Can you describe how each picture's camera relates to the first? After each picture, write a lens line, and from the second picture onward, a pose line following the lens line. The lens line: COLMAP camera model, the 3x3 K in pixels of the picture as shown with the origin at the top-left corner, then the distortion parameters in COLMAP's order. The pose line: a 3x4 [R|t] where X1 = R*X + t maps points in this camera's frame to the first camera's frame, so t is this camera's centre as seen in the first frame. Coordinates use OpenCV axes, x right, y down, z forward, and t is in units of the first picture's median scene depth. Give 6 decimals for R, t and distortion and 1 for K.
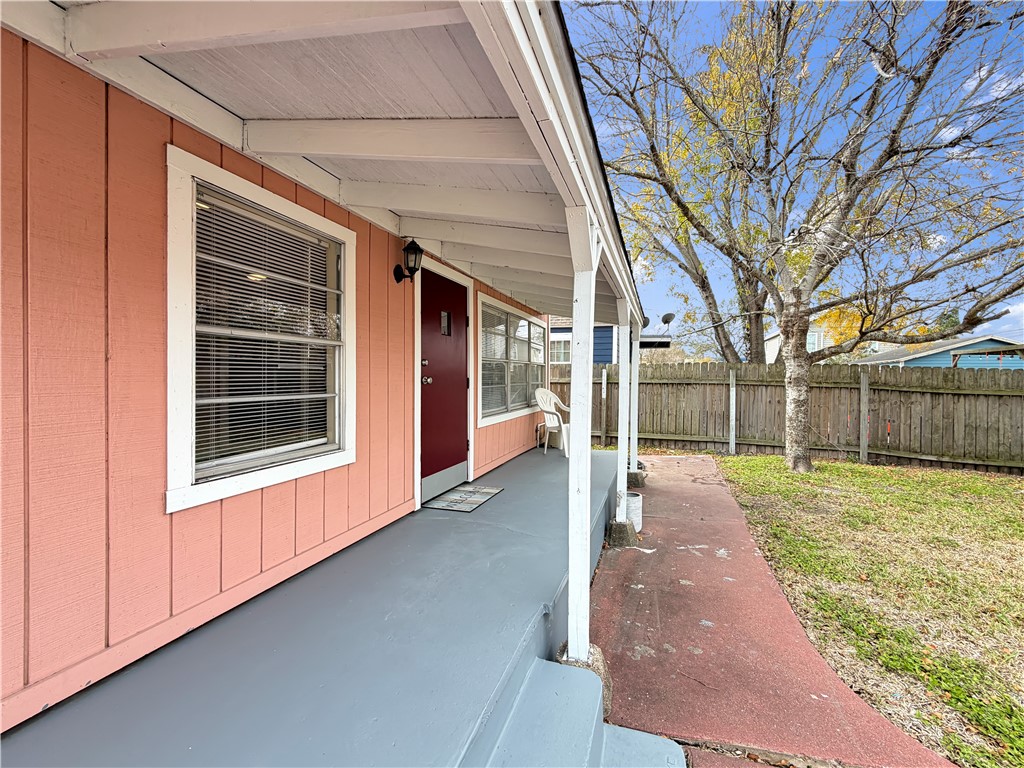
lens RADIAL K [[420.0, 0, 507.0], [0, 420.0, 383.2], [0, 0, 1]] dist [-0.001192, -0.000194]
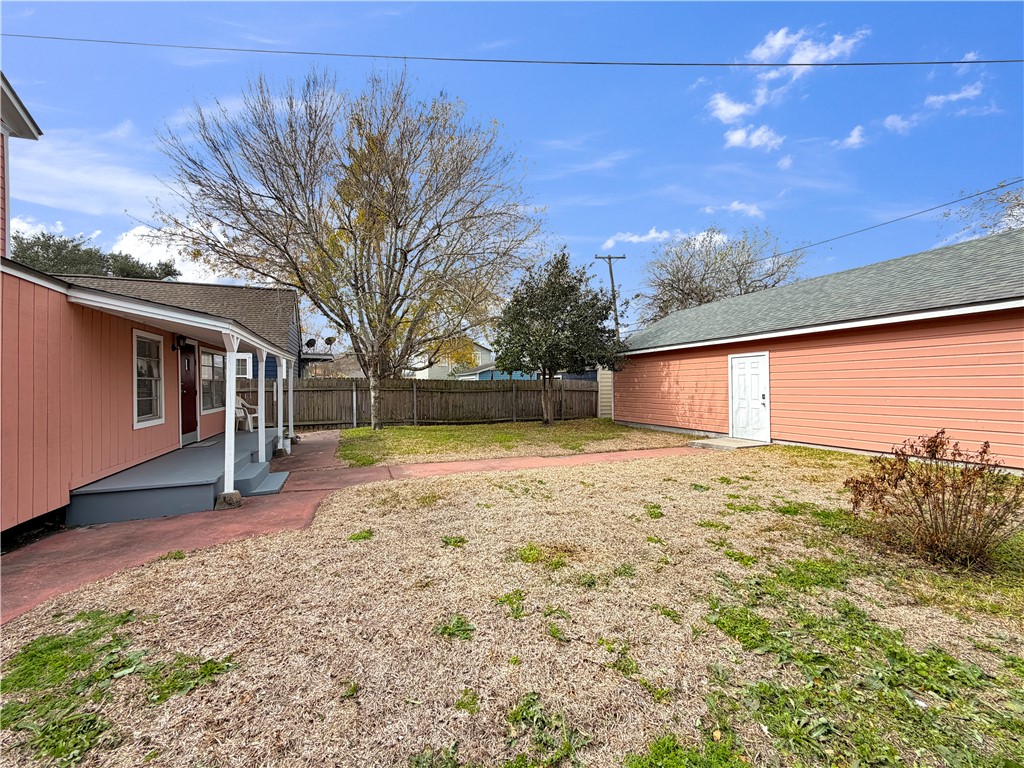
lens RADIAL K [[420.0, 0, 507.0], [0, 420.0, 383.2], [0, 0, 1]] dist [-0.001192, -0.000194]
pose [[0.751062, -0.013900, 0.660085, -0.207144], [0.024596, 0.999673, -0.006936, 0.003179], [-0.659773, 0.021445, 0.751159, -1.036602]]
